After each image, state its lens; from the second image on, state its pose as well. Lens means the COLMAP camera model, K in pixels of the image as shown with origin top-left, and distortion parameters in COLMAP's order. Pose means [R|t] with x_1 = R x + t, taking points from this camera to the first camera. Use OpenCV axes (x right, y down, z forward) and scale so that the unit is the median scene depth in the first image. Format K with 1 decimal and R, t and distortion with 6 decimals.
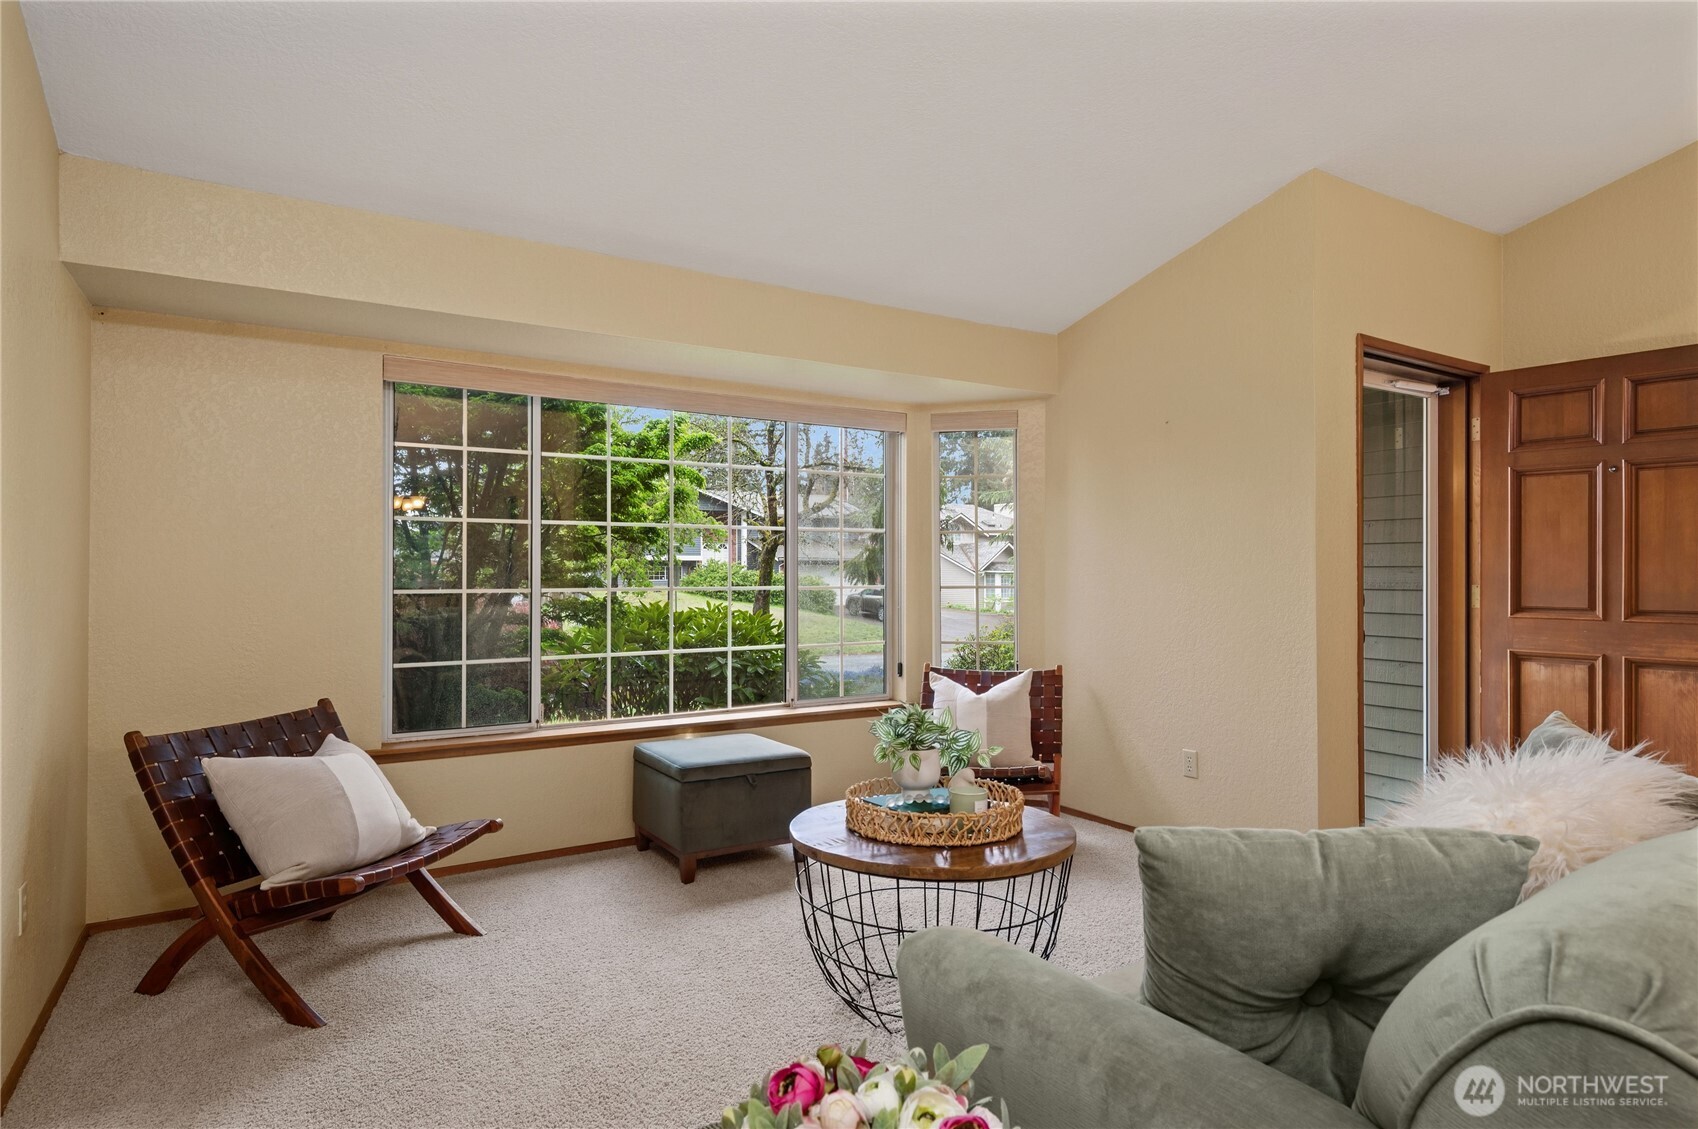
lens RADIAL K [[905.7, 0, 846.5], [0, 905.7, 561.3], [0, 0, 1]] dist [0.005039, -0.000501]
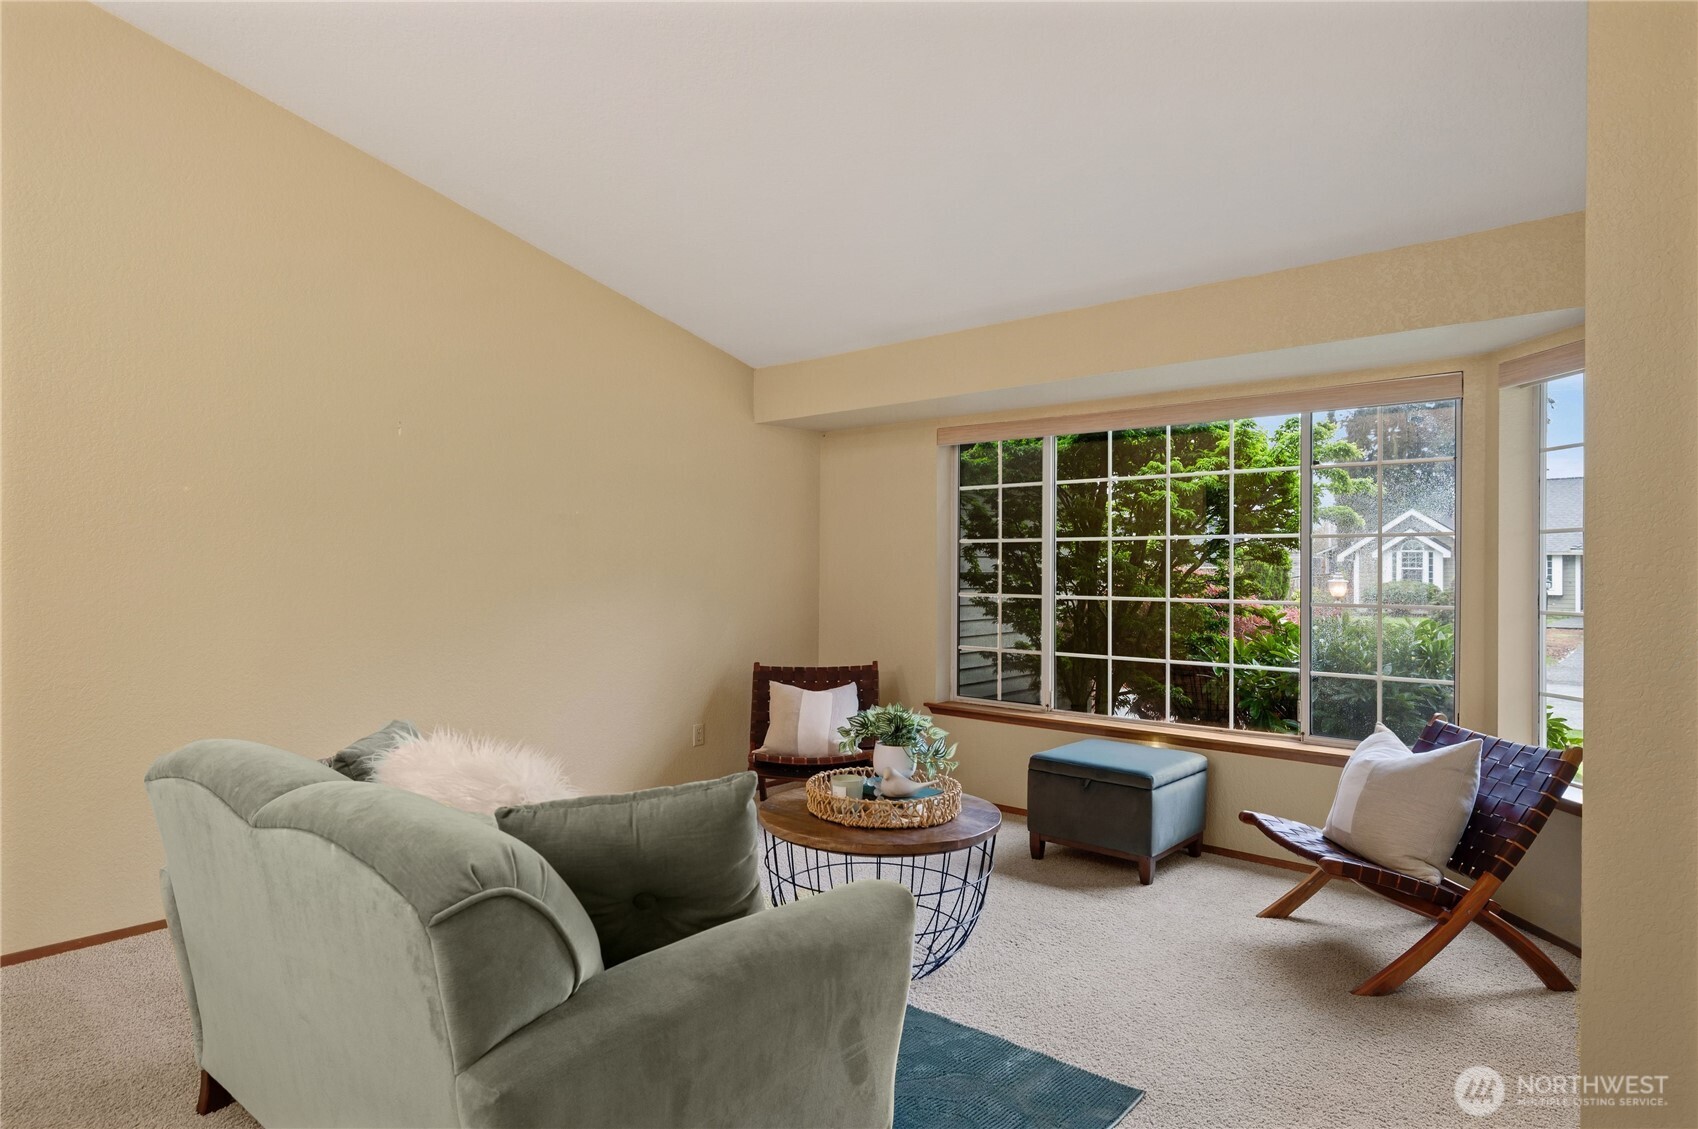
lens RADIAL K [[913.8, 0, 861.0], [0, 913.8, 572.1], [0, 0, 1]] dist [-0.002877, -0.000026]
pose [[0.331296, -0.002247, -0.943524, 0.772922], [0.000128, 0.999997, -0.002337, 0.001625], [0.943527, 0.000654, 0.331295, 0.387347]]
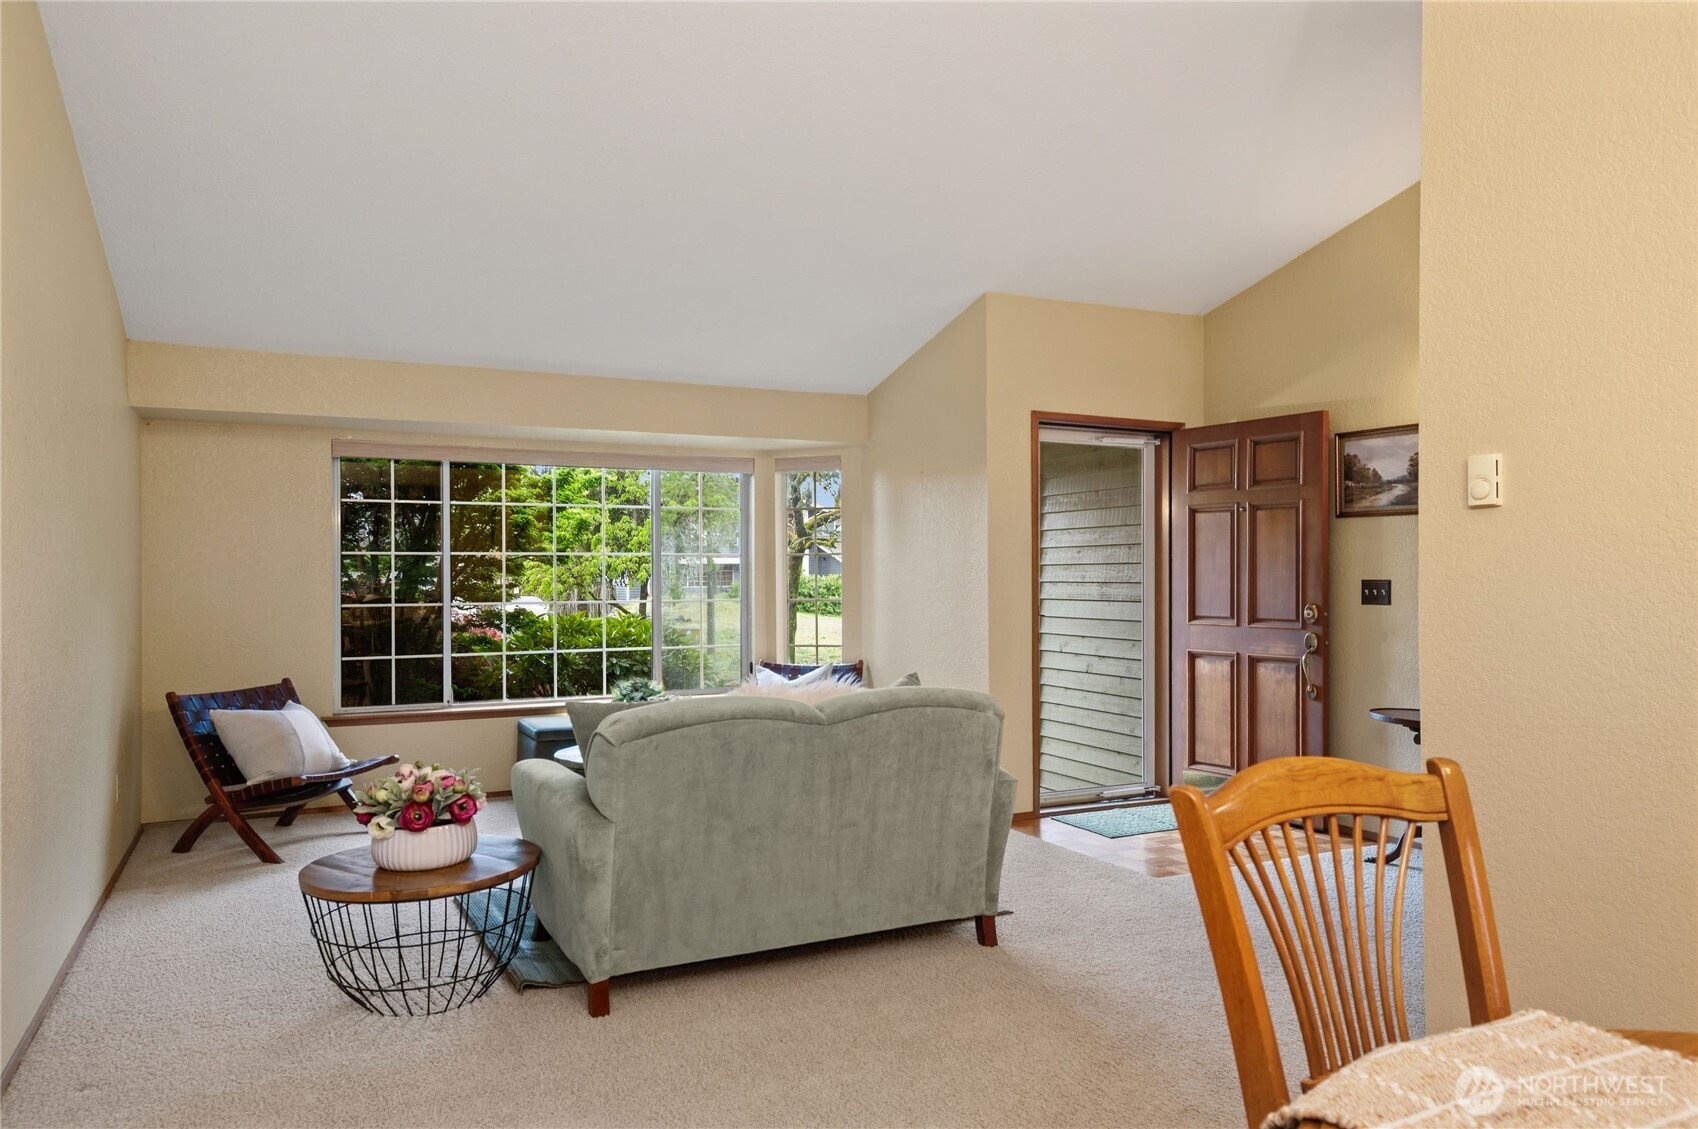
lens RADIAL K [[1111.5, 0, 842.1], [0, 1111.5, 561.0], [0, 0, 1]] dist [0.051015, 0.002812]
pose [[0.996080, -0.004371, -0.088353, 0.406827], [0.003890, 0.999977, -0.005621, -0.020315], [0.088376, 0.005256, 0.996073, -0.627974]]
